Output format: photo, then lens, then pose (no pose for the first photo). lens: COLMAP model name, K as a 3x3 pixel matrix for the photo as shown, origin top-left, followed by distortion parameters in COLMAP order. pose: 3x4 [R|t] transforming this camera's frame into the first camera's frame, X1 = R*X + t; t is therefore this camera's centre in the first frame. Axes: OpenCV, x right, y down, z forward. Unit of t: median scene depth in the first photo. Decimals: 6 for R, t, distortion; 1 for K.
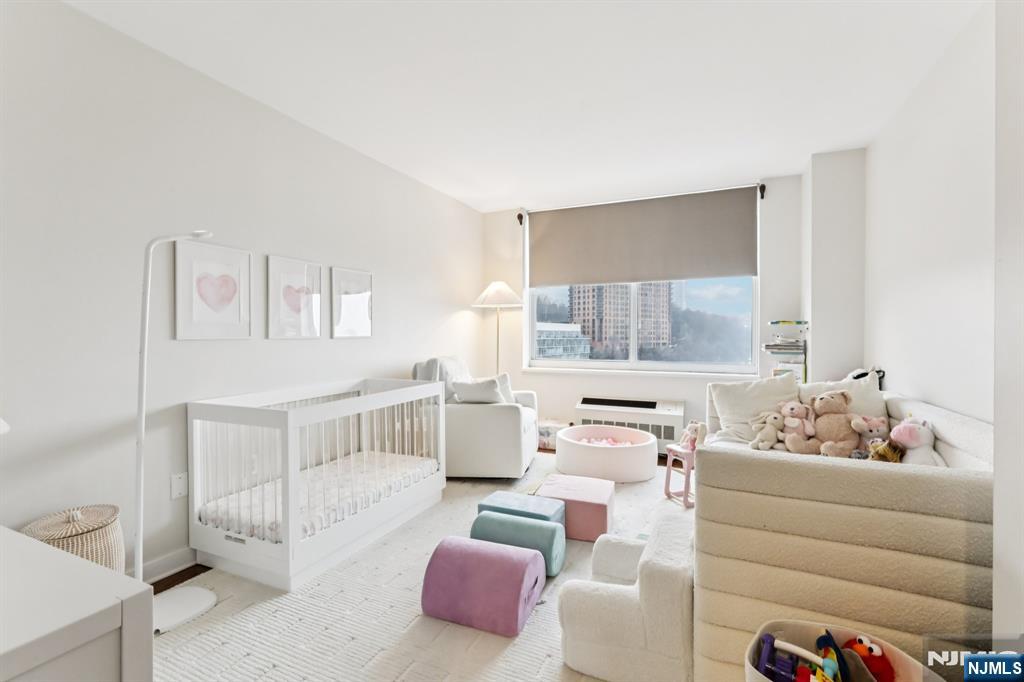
lens RADIAL K [[459.3, 0, 509.7], [0, 459.3, 338.6], [0, 0, 1]] dist [0.000518, 0.000333]
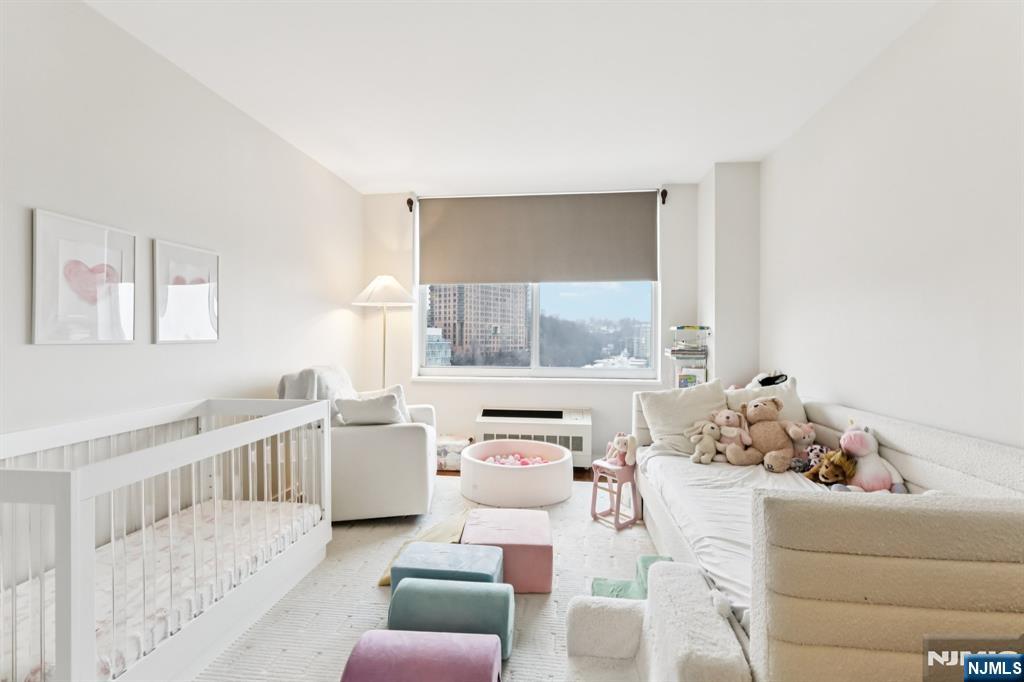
lens RADIAL K [[461.5, 0, 513.5], [0, 461.5, 339.2], [0, 0, 1]] dist [0.000706, 0.001181]
pose [[0.952587, 0.003473, 0.304248, -0.075736], [-0.001144, 0.999969, -0.007831, -0.001643], [-0.304266, 0.007112, 0.952561, 0.160280]]
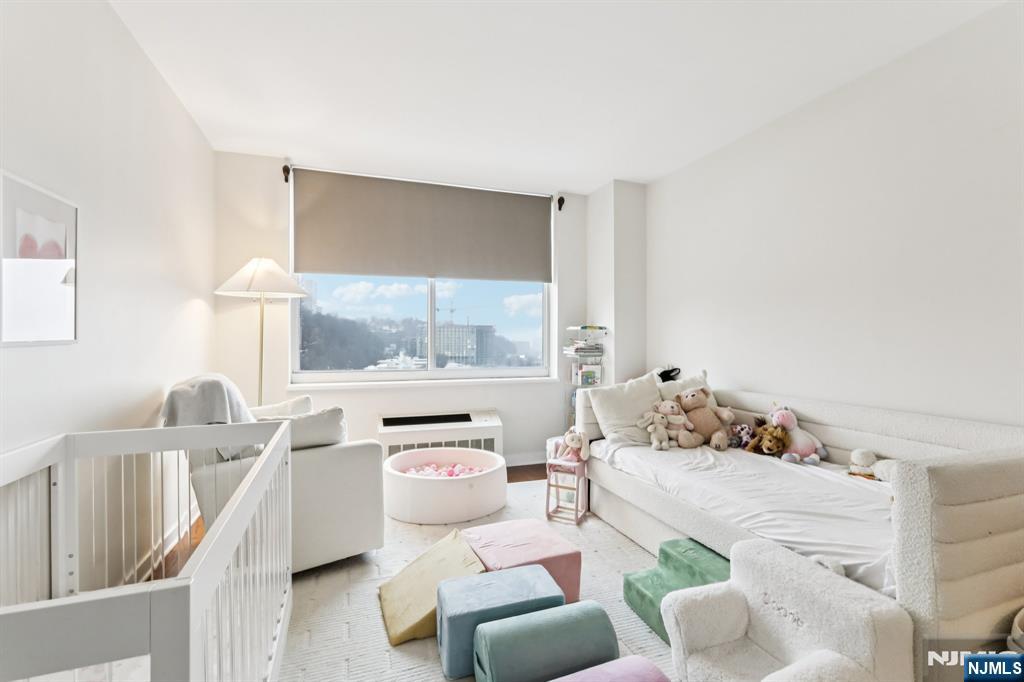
lens RADIAL K [[463.4, 0, 515.3], [0, 463.4, 338.2], [0, 0, 1]] dist [0.000496, 0.000121]
pose [[0.715894, 0.001884, 0.698207, -0.302913], [0.005389, 0.999952, -0.008223, -0.002032], [-0.698188, 0.009649, 0.715849, 0.347771]]
